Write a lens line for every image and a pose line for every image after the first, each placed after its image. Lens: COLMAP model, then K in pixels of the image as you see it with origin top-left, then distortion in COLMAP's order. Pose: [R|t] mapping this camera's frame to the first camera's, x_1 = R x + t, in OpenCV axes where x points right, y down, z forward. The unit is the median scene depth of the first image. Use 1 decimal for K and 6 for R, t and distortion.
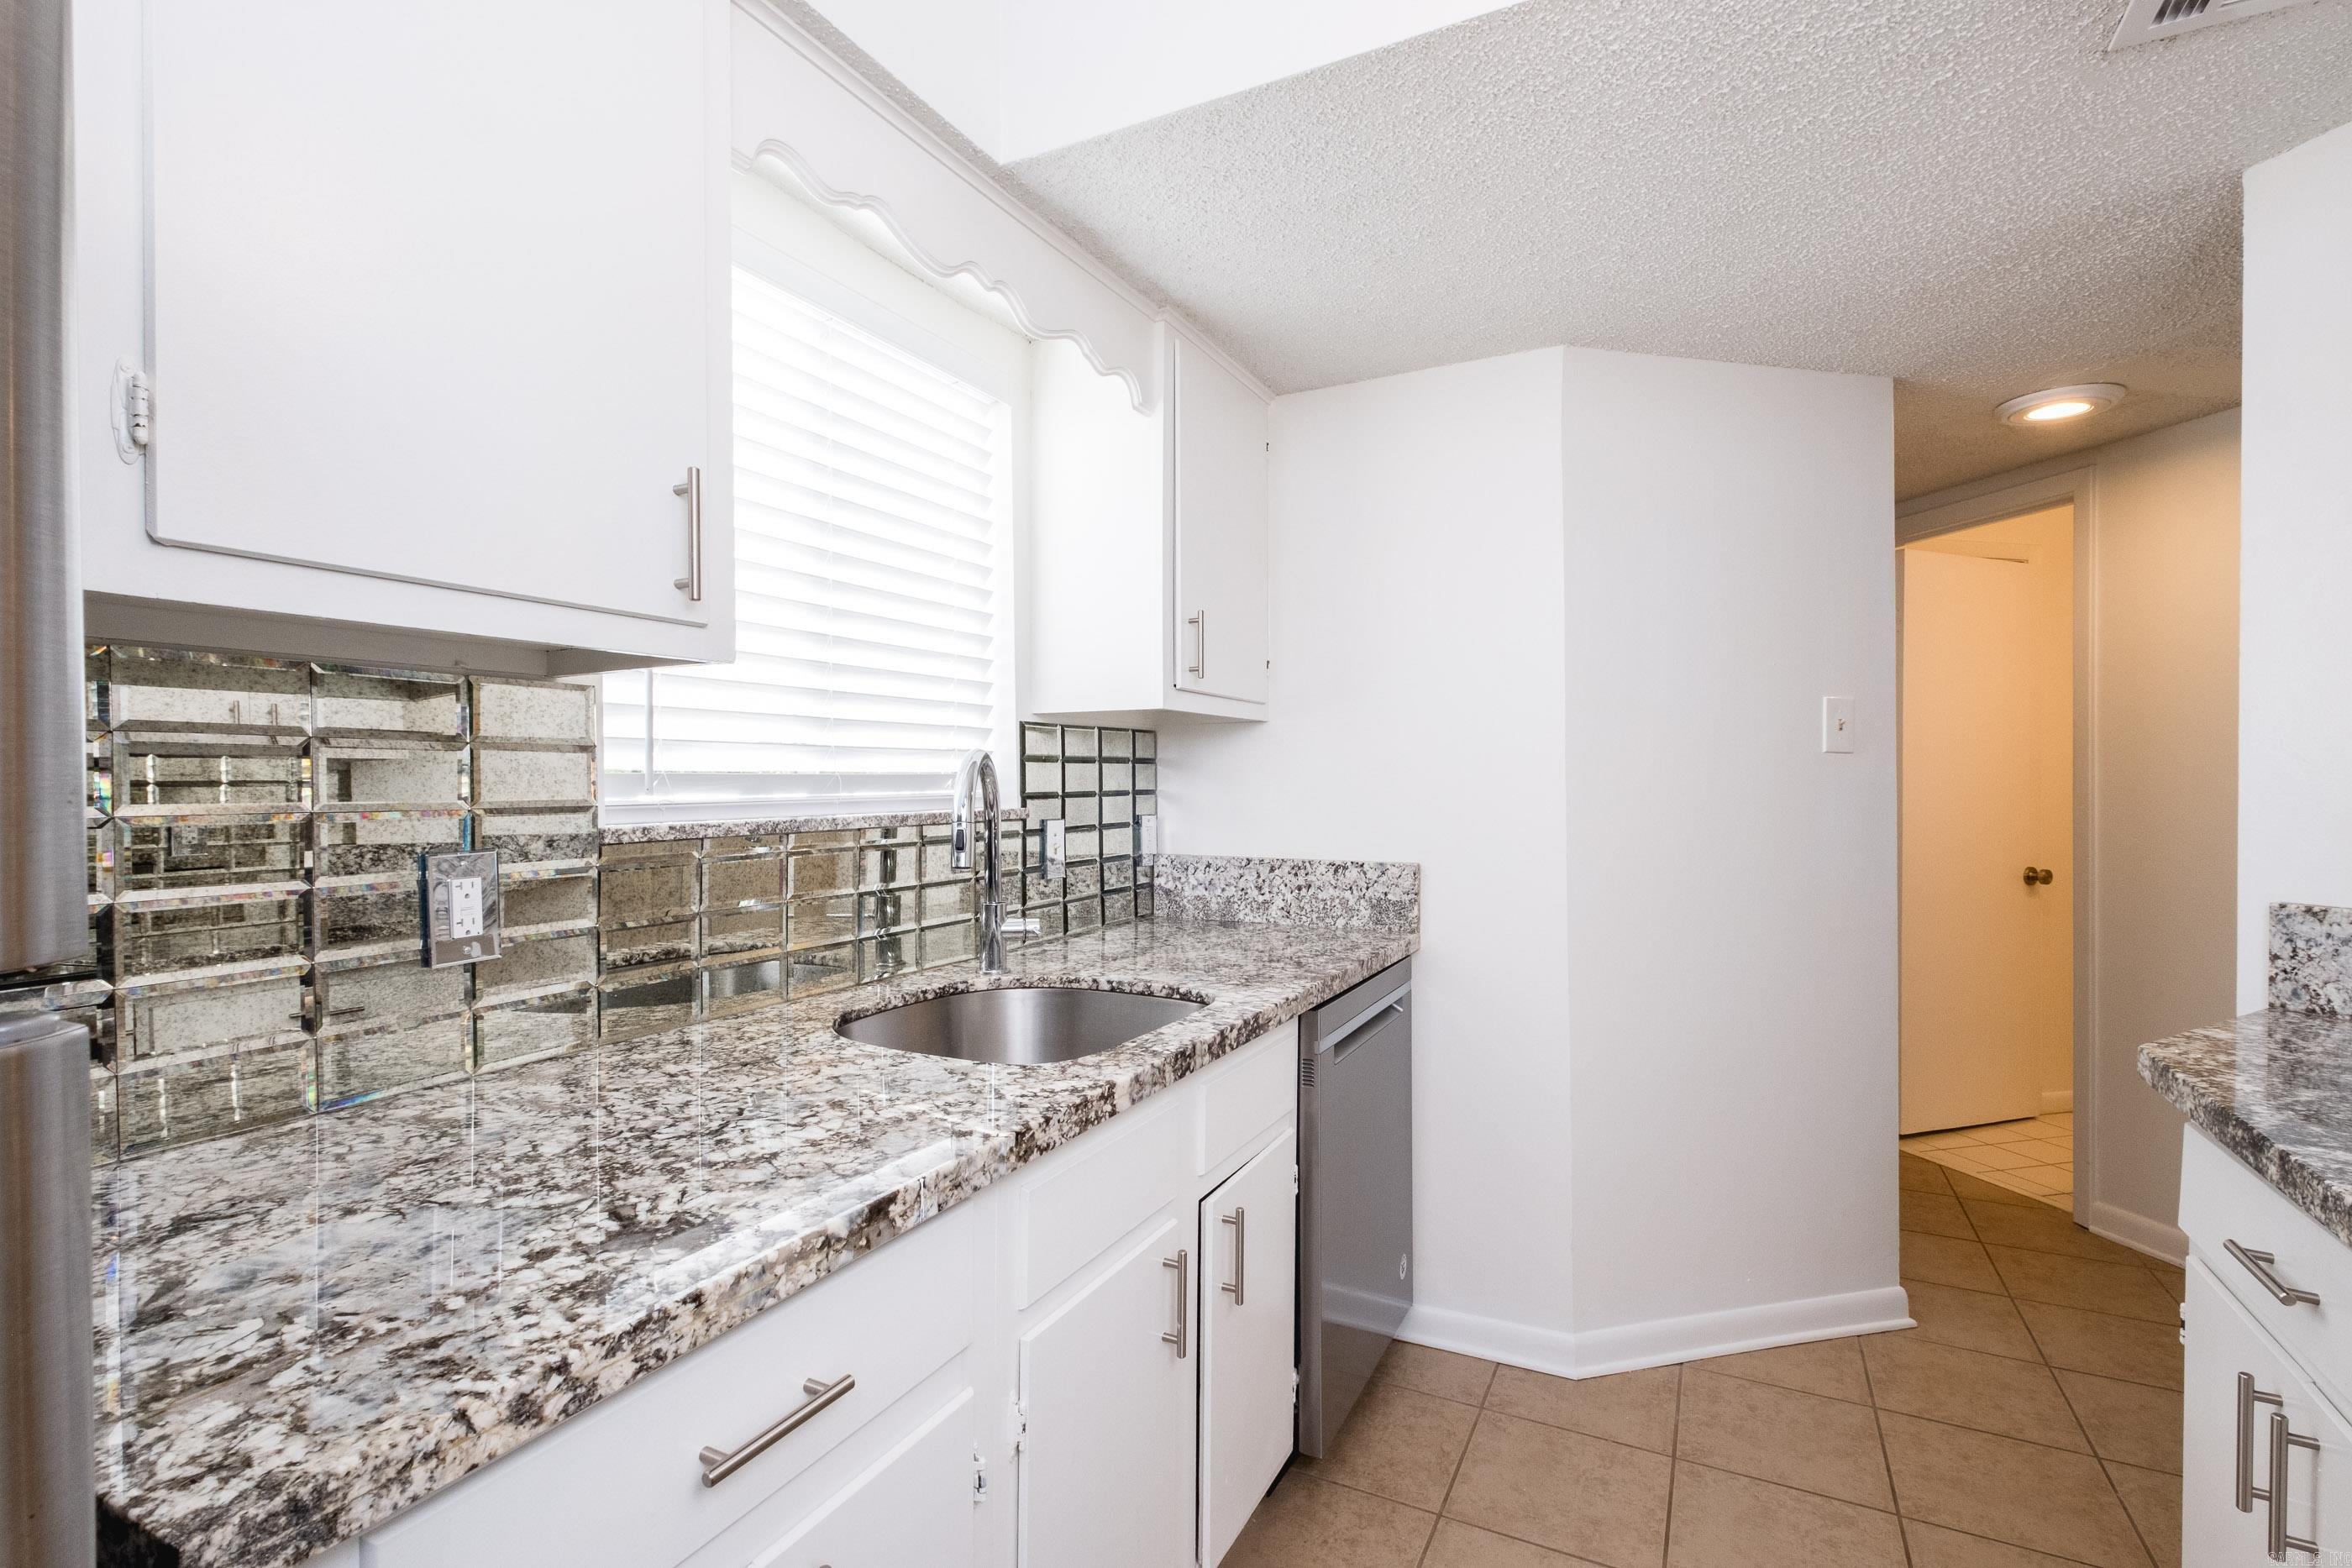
lens RADIAL K [[1040.3, 0, 1241.5], [0, 1040.3, 788.8], [0, 0, 1]] dist [0.001715, -0.000451]
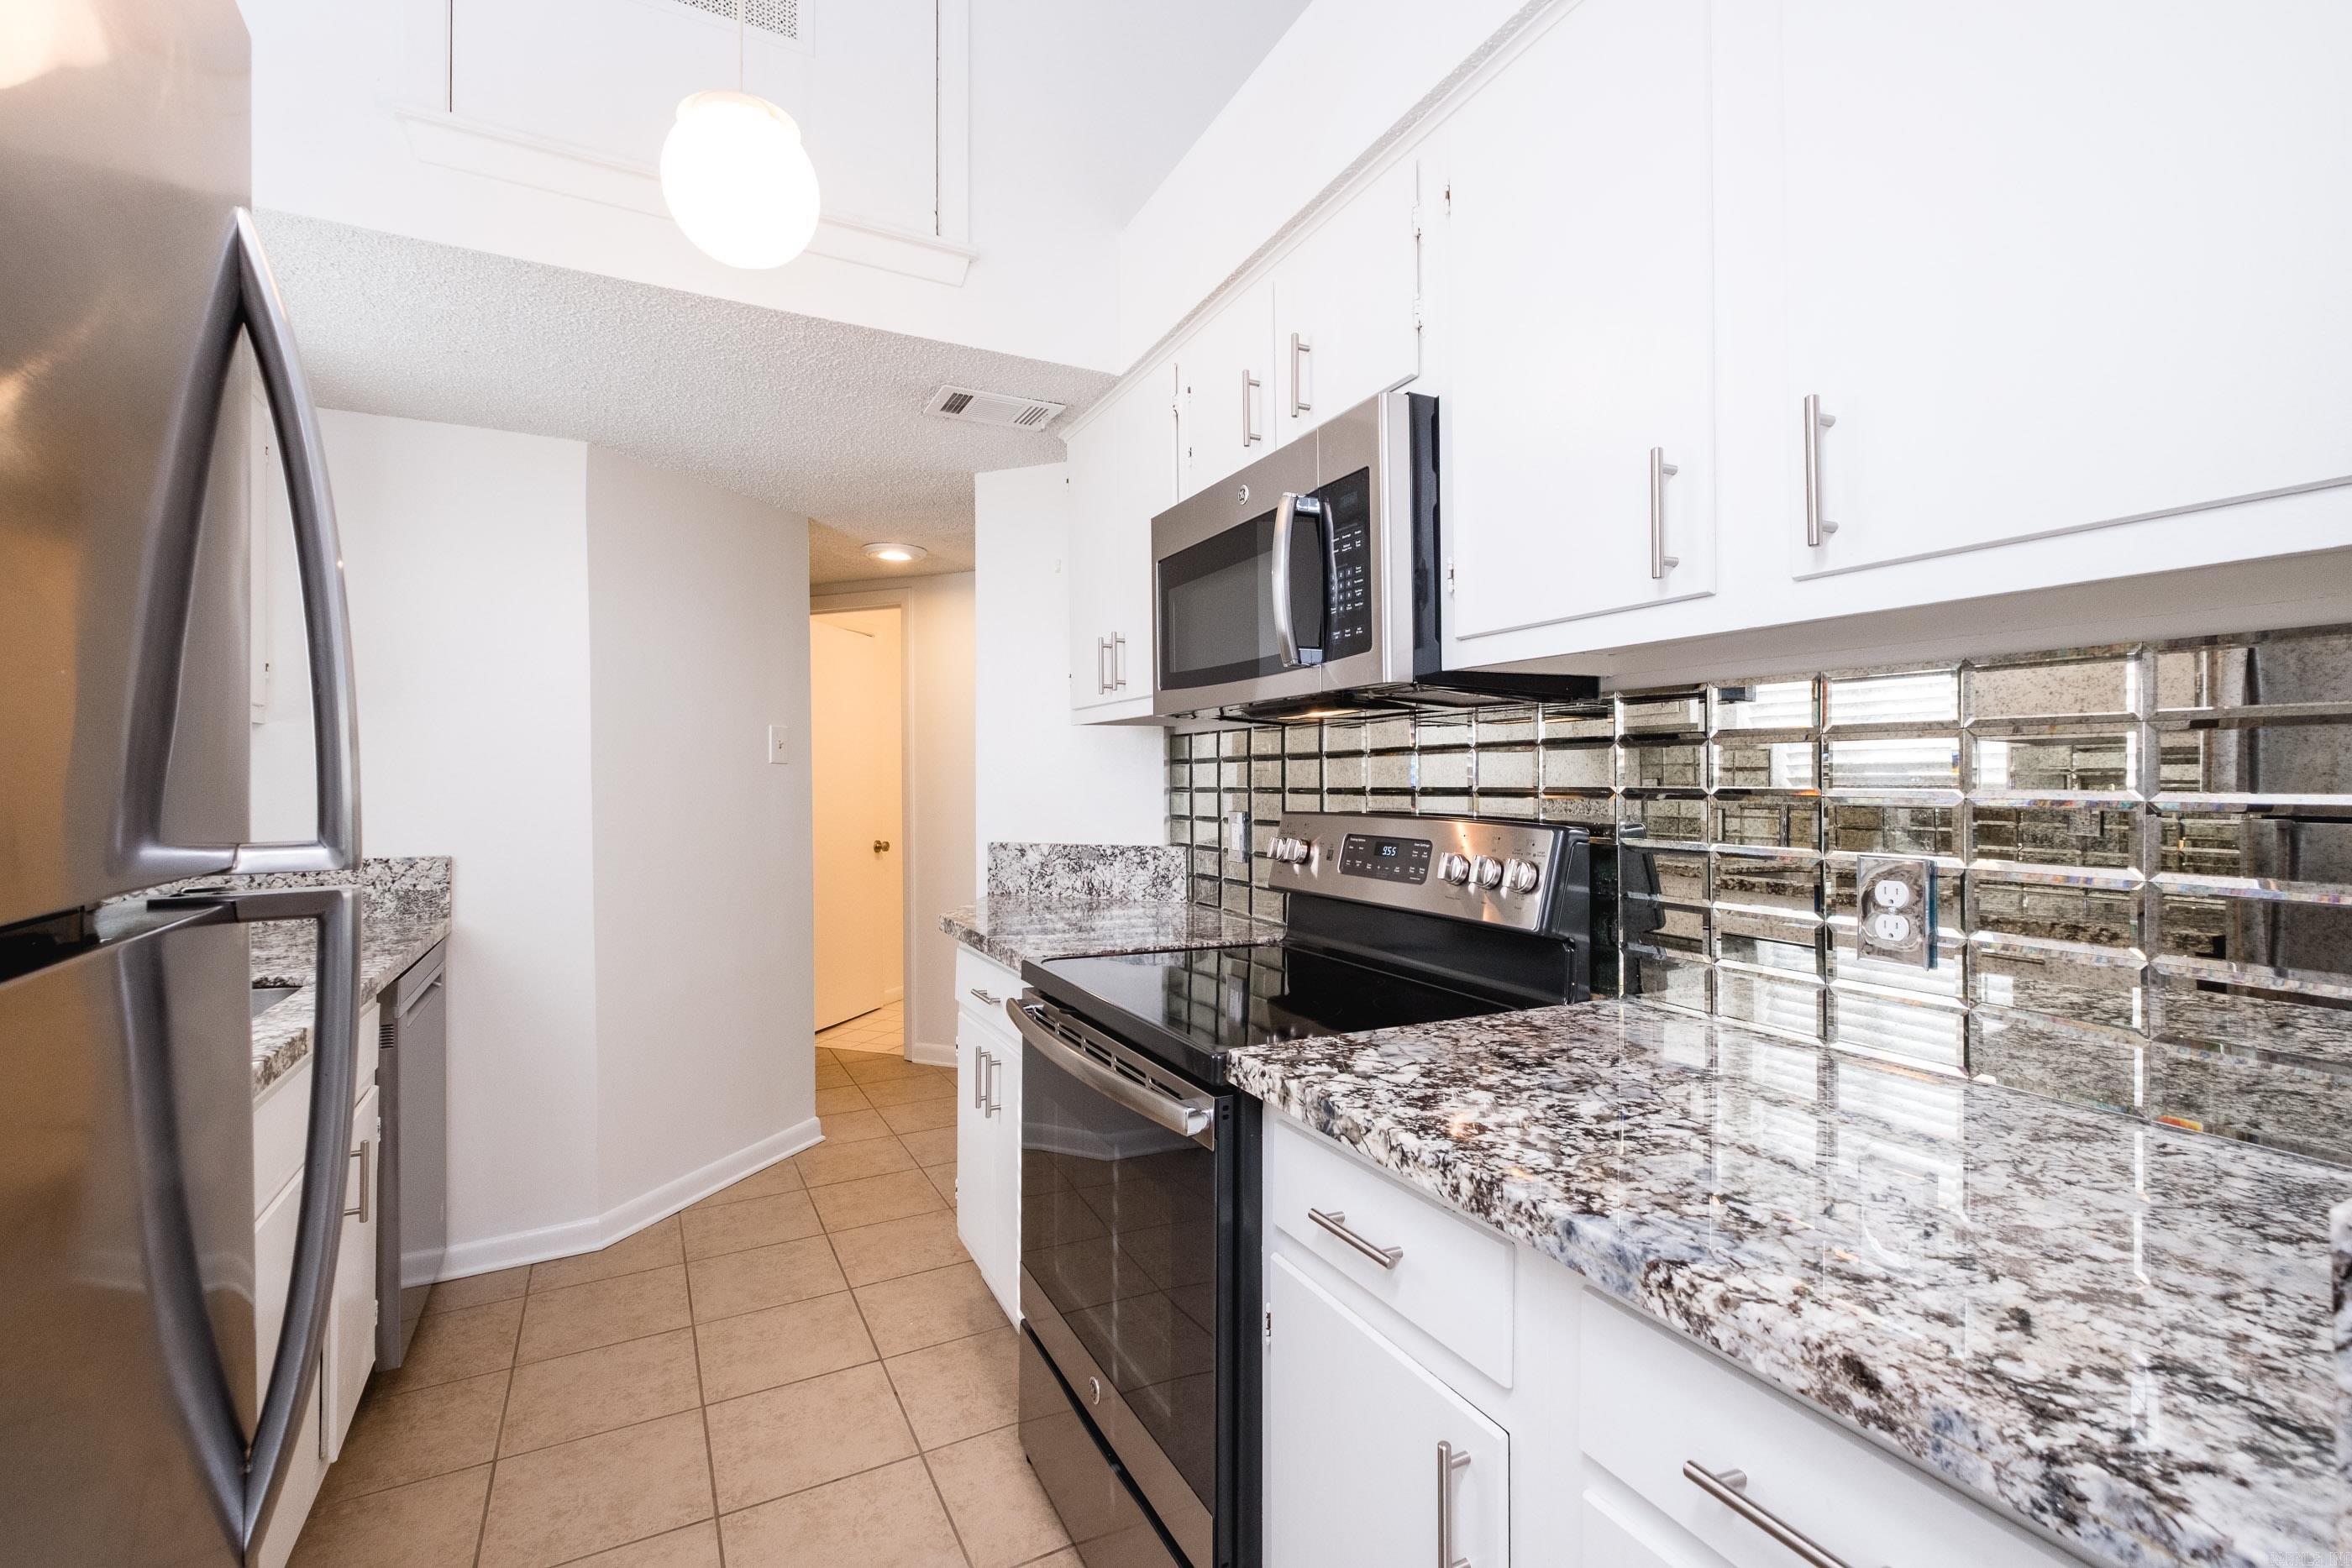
lens RADIAL K [[1031.7, 0, 1161.0], [0, 1031.7, 786.9], [0, 0, 1]] dist [0.002331, 0.000033]
pose [[0.595275, -0.006066, 0.803499, -0.285267], [0.009851, 0.999951, 0.000250, 0.003250], [-0.803461, 0.007767, 0.595306, -0.314293]]
